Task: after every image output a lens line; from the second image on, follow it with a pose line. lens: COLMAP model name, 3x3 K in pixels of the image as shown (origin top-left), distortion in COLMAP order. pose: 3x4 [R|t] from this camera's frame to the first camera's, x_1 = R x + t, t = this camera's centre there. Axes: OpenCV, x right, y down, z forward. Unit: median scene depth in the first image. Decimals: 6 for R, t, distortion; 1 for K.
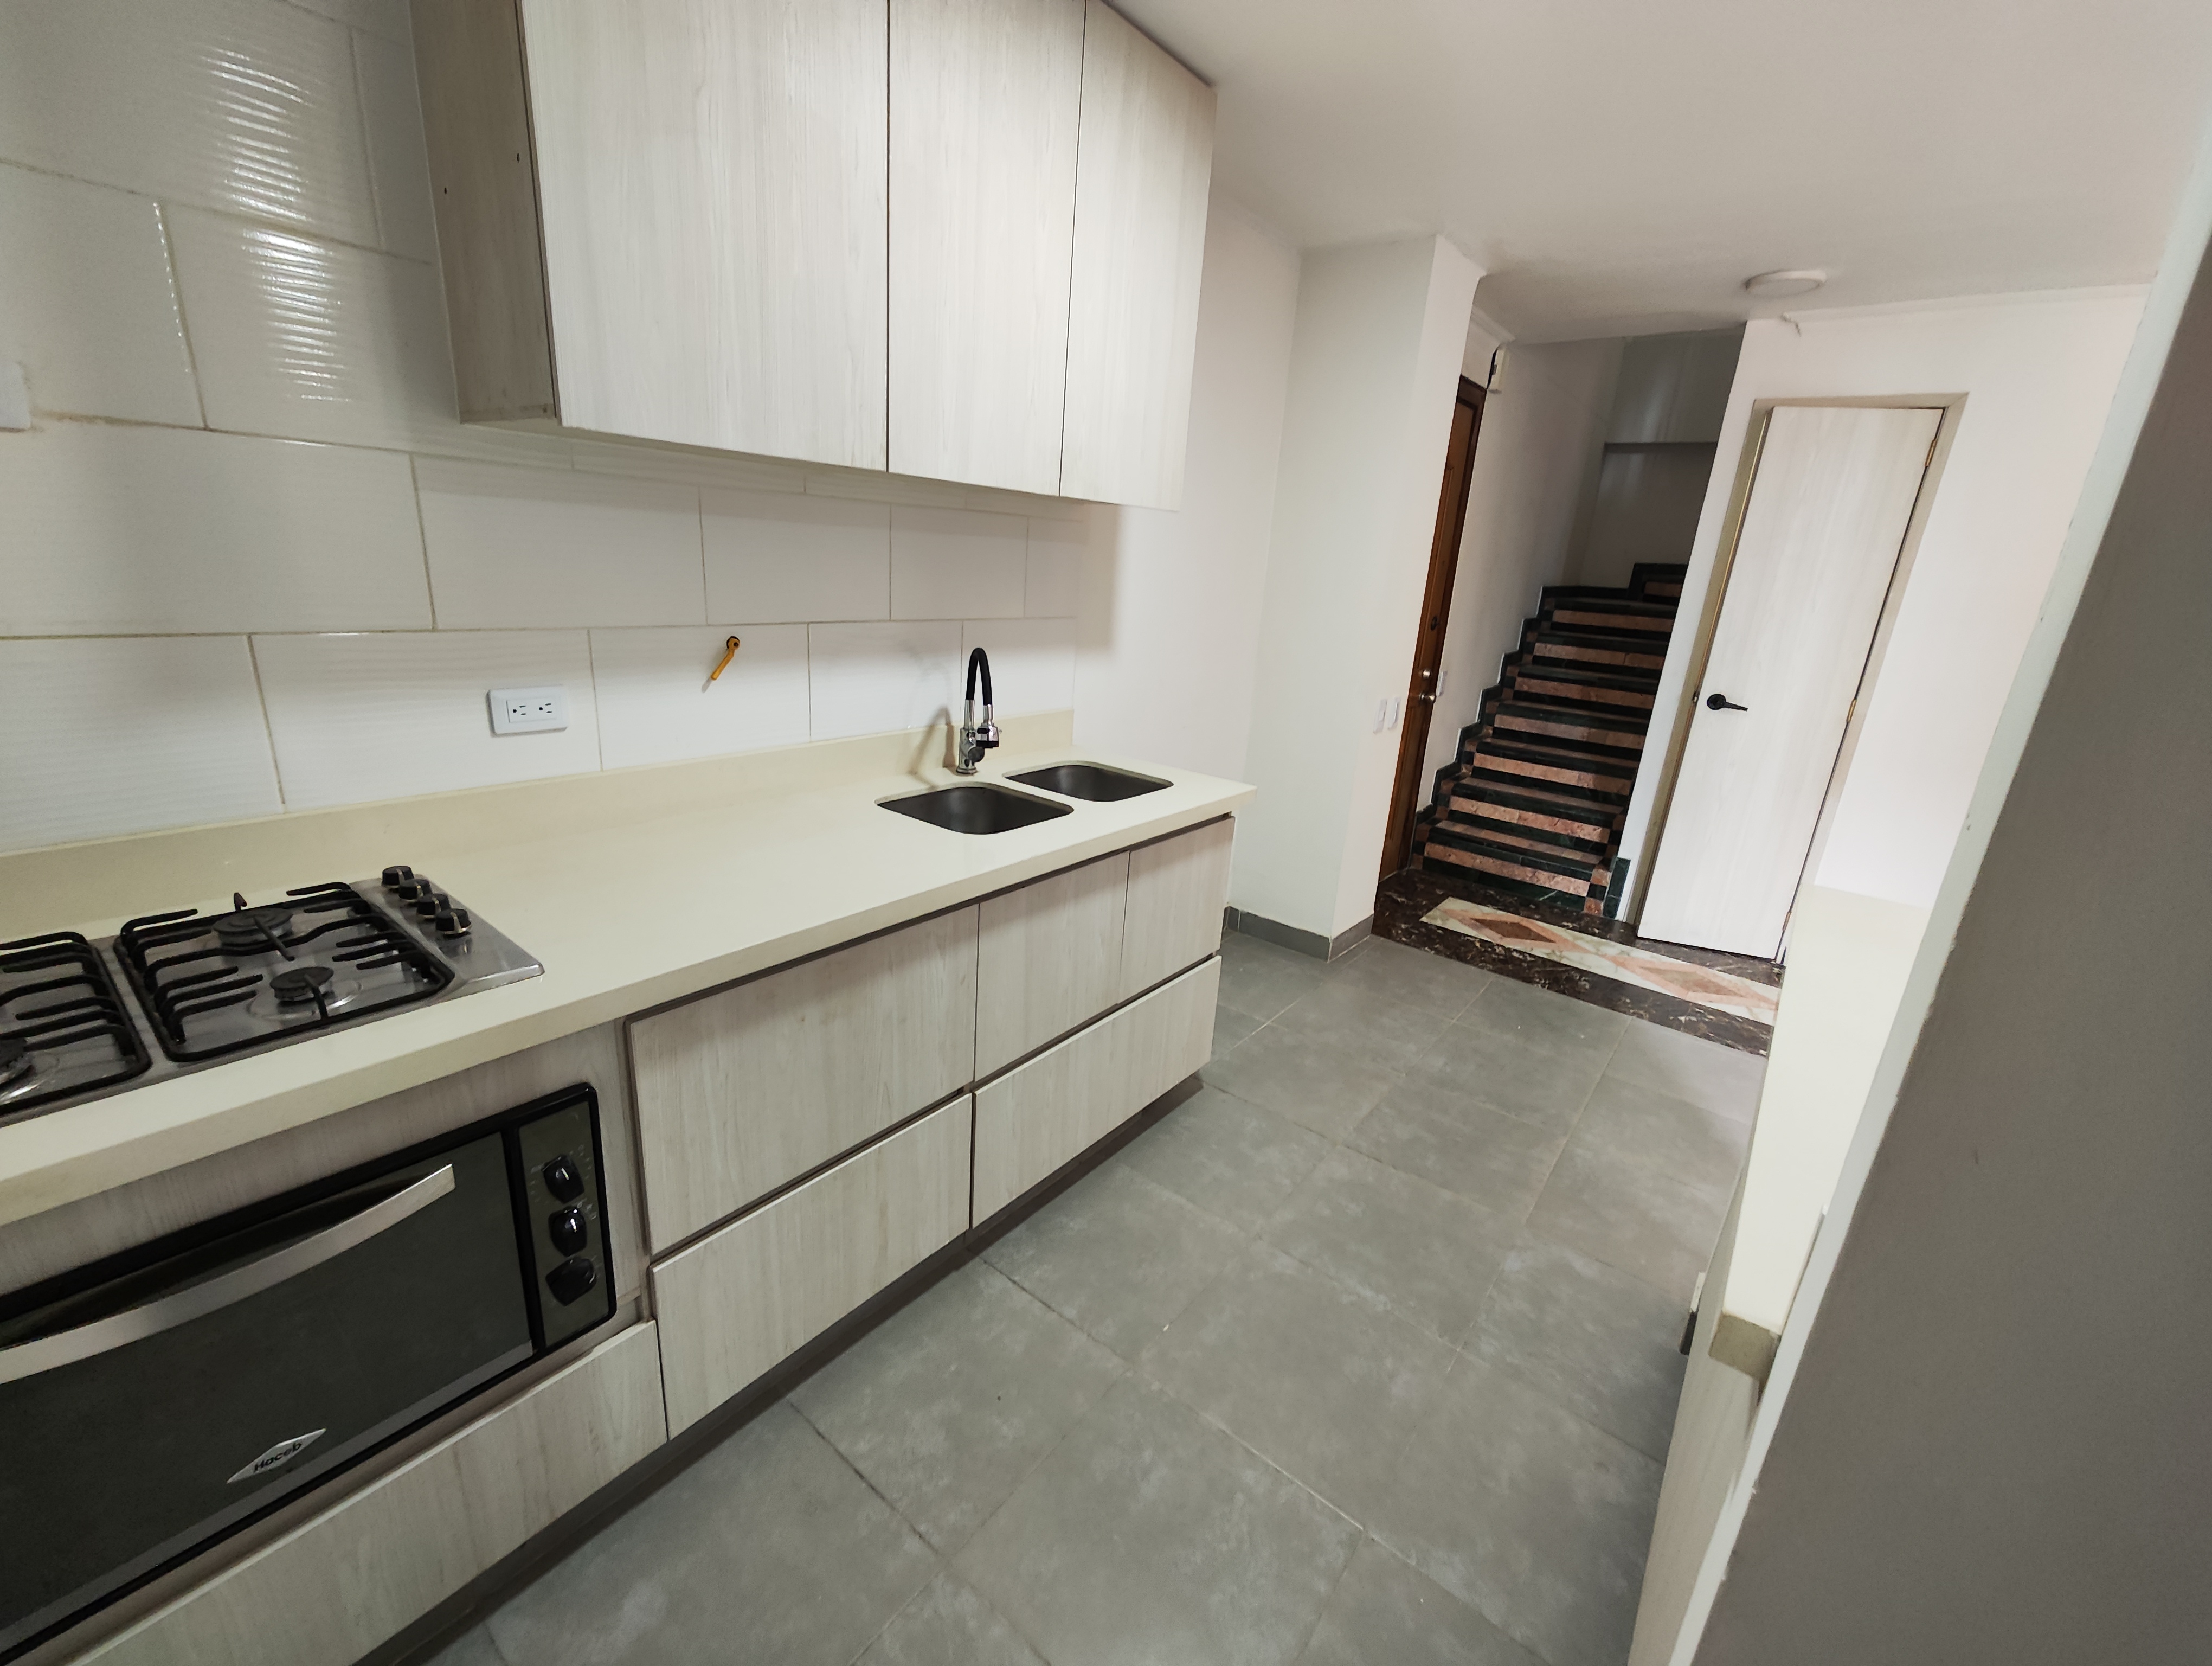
lens RADIAL K [[917.9, 0, 1101.3], [0, 917.9, 836.8], [0, 0, 1]] dist [-0.016797, 0.011107]
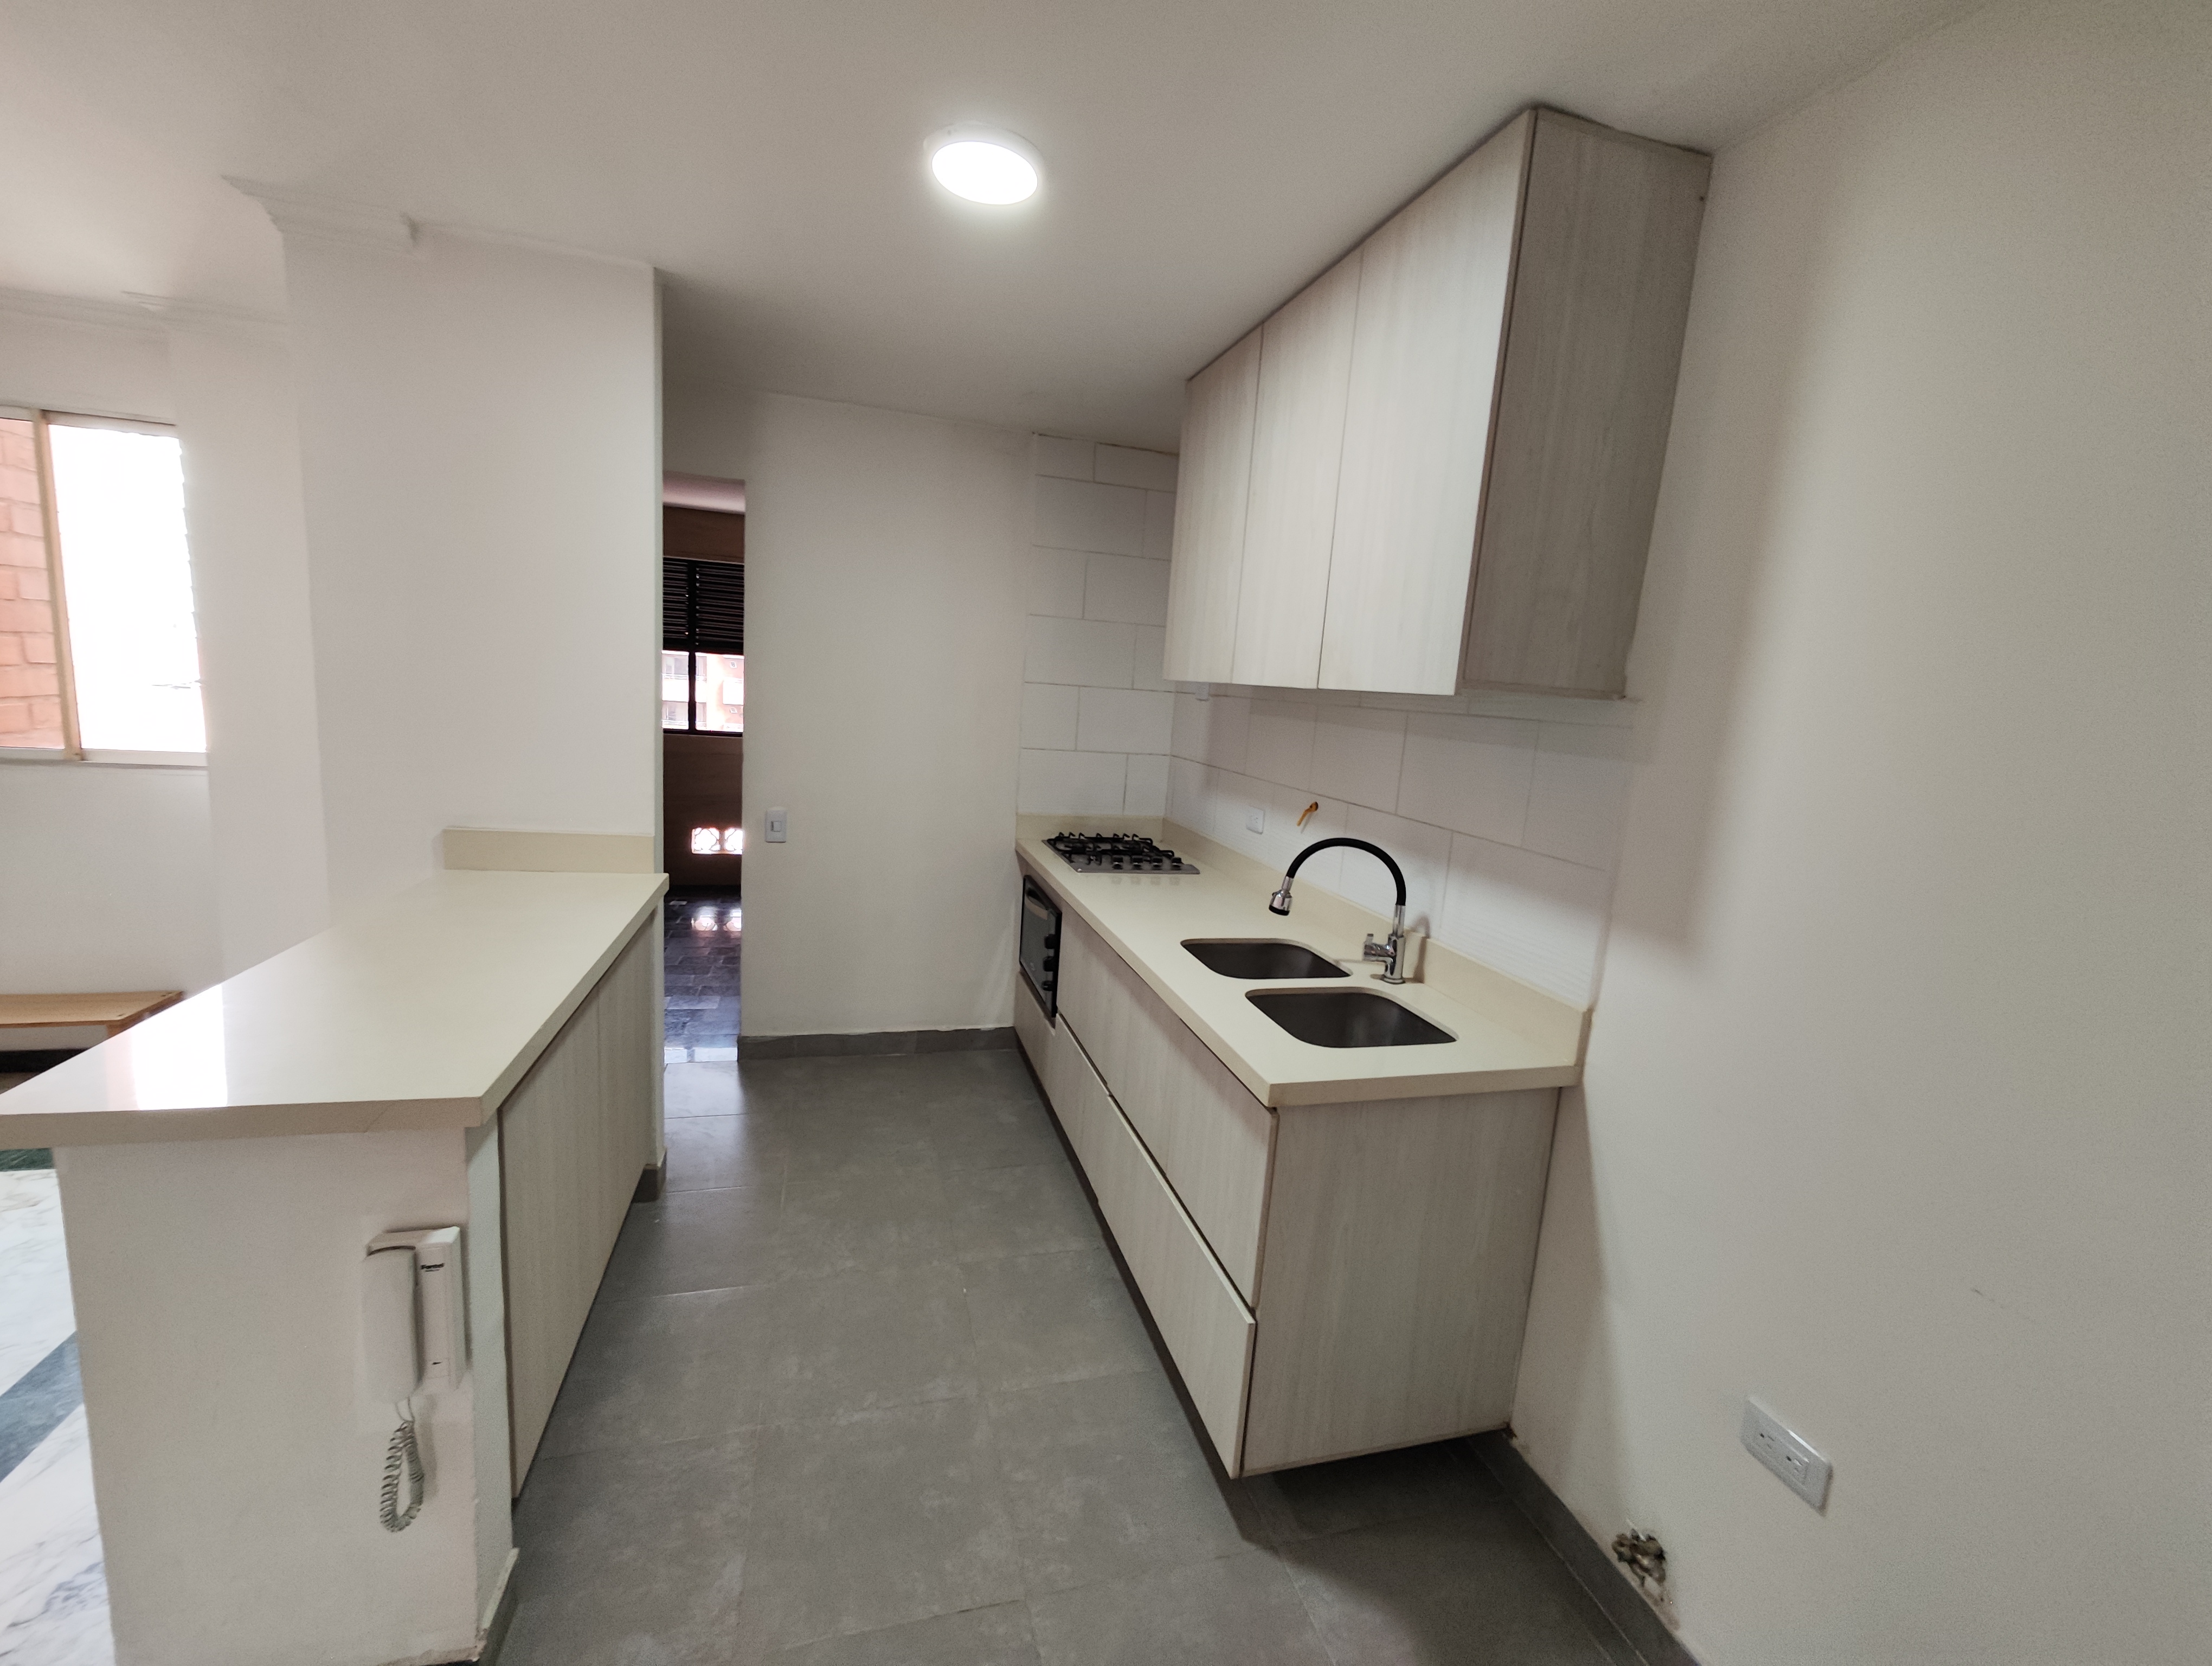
lens RADIAL K [[917.9, 0, 1101.3], [0, 917.9, 836.8], [0, 0, 1]] dist [-0.016797, 0.011107]
pose [[-0.577922, 0.022438, -0.815784, 0.924165], [-0.346717, 0.898170, 0.270327, -0.416824], [0.738778, 0.439074, -0.511293, 1.415475]]
